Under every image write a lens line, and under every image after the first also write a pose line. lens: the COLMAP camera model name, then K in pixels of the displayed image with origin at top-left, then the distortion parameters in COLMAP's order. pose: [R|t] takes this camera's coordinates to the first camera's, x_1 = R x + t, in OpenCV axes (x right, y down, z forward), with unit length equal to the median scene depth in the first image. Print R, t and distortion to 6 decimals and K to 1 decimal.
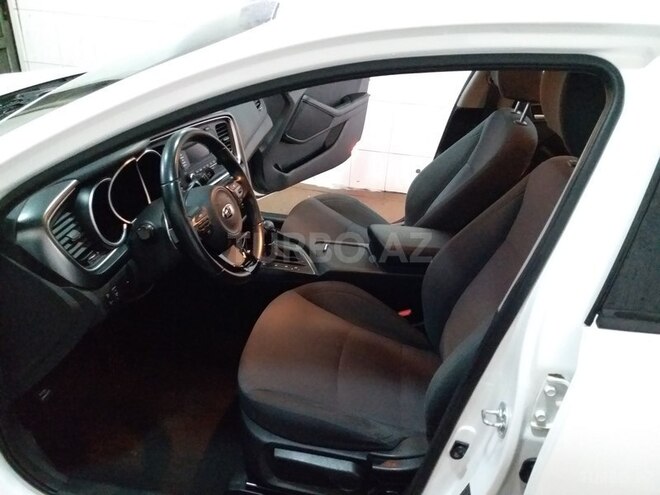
lens RADIAL K [[613.4, 0, 330.0], [0, 613.4, 247.5], [0, 0, 1]] dist [0.108285, -0.196534]
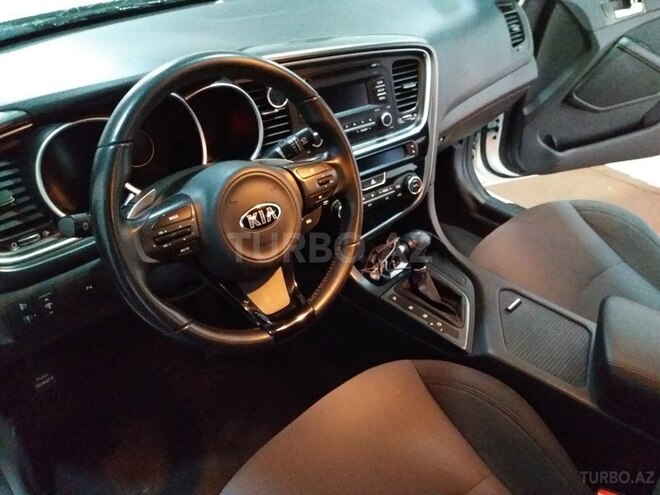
lens RADIAL K [[580.9, 0, 329.8], [0, 580.9, 223.2], [0, 0, 1]] dist [0.082873, -0.166964]
pose [[0.805303, 0.271985, -0.526794, 0.086472], [-0.234576, 0.962223, 0.138205, -0.077223], [0.544483, 0.012276, 0.838682, 0.337342]]
